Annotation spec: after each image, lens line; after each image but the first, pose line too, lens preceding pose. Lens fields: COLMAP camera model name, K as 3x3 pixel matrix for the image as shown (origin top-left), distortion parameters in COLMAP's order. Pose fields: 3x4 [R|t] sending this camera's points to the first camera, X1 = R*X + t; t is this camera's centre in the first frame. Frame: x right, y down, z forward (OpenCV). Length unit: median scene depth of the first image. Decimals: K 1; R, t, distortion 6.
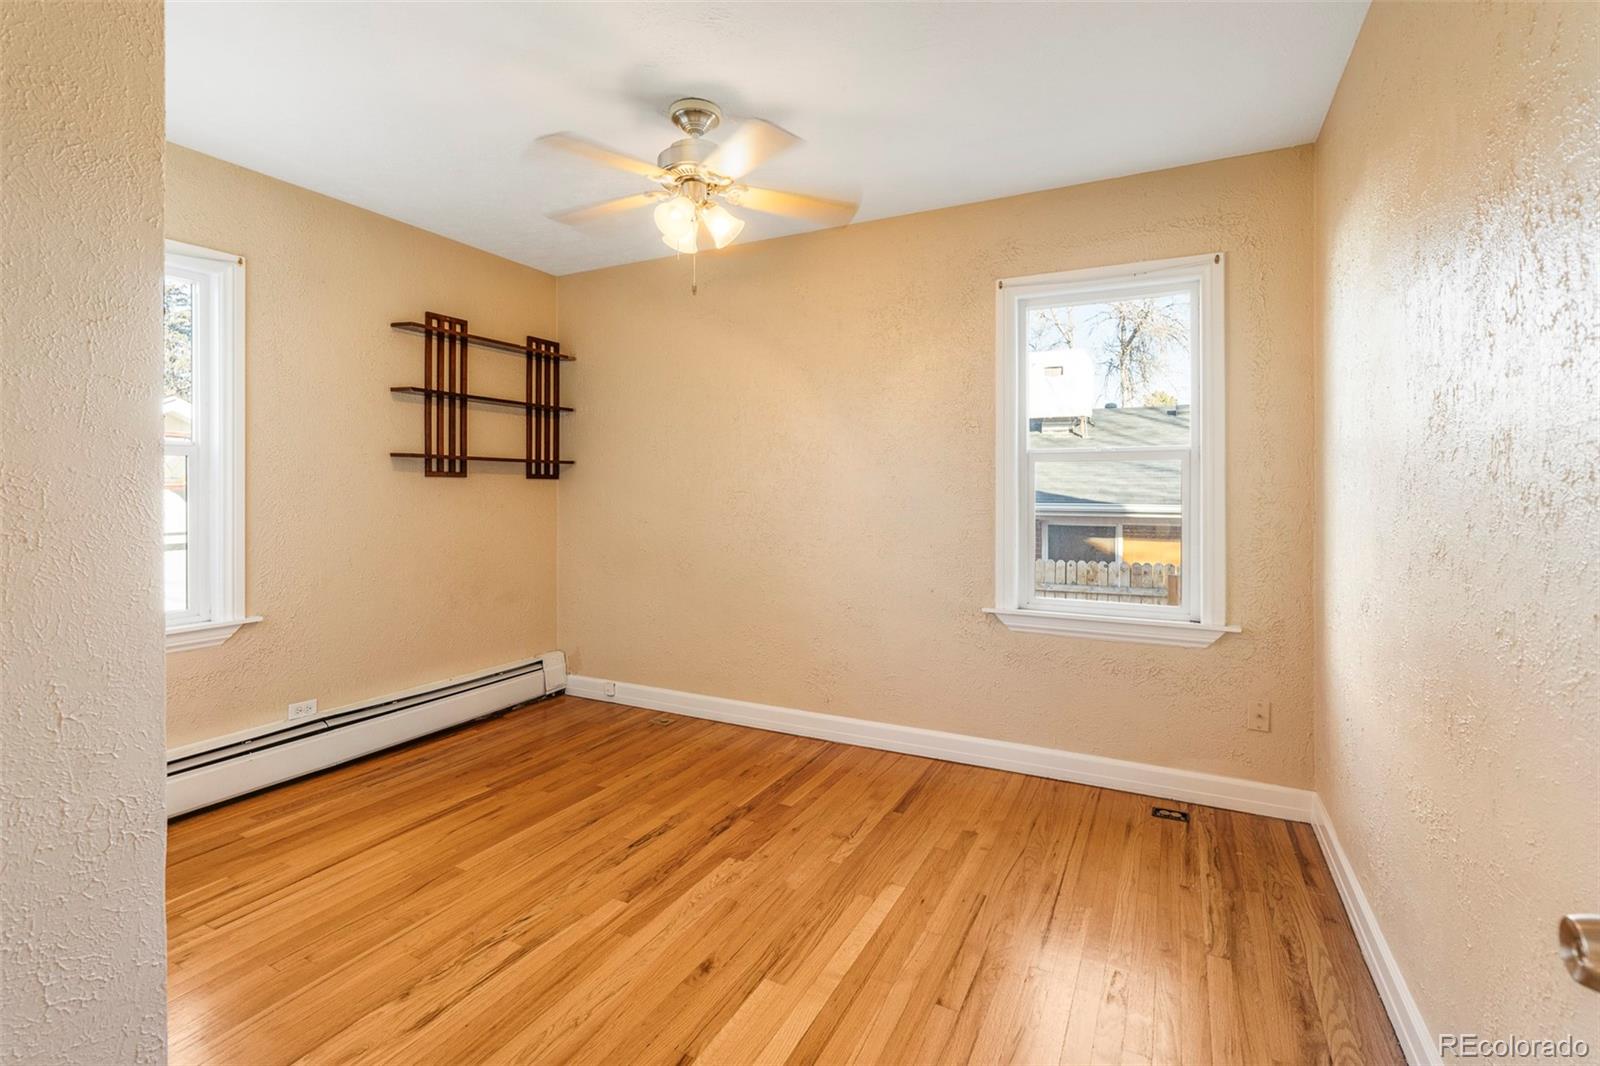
lens RADIAL K [[743.6, 0, 803.2], [0, 743.6, 491.3], [0, 0, 1]] dist [-0.002611, 0.000810]
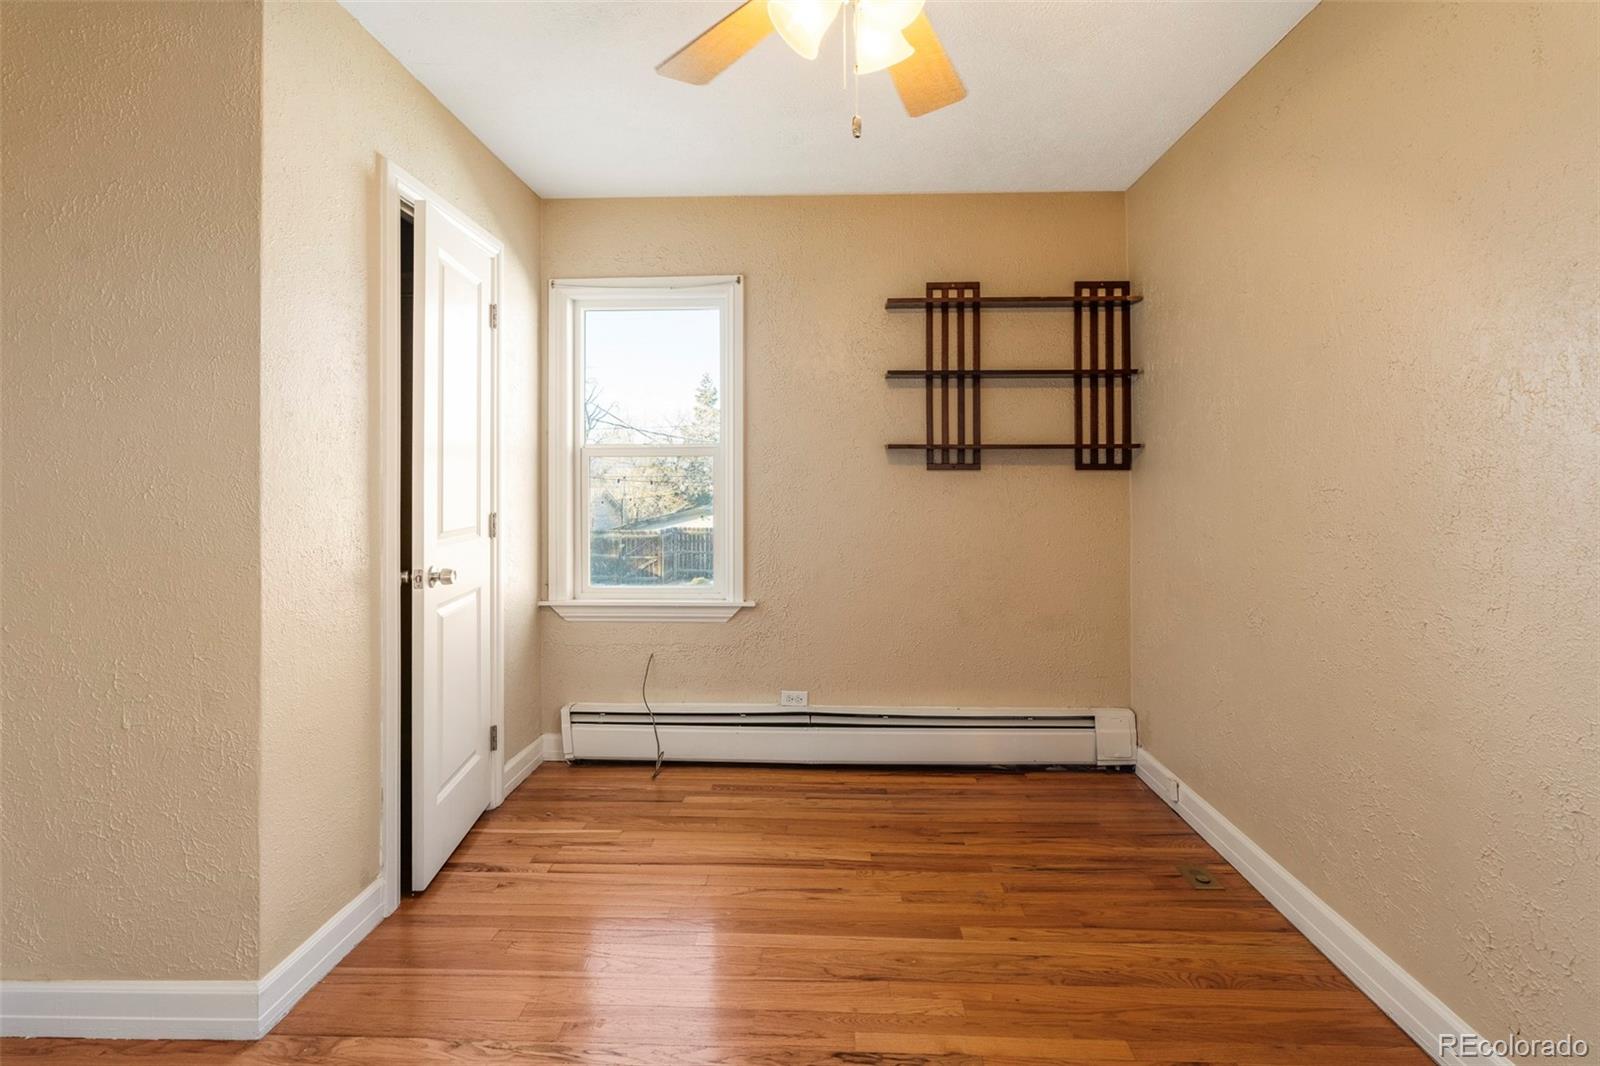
lens RADIAL K [[743.6, 0, 804.0], [0, 743.6, 476.6], [0, 0, 1]] dist [-0.002611, 0.000810]
pose [[0.413508, -0.009301, -0.910453, 0.231430], [-0.000372, 0.999946, -0.010384, -0.002751], [0.910500, 0.004632, 0.413482, 0.496292]]
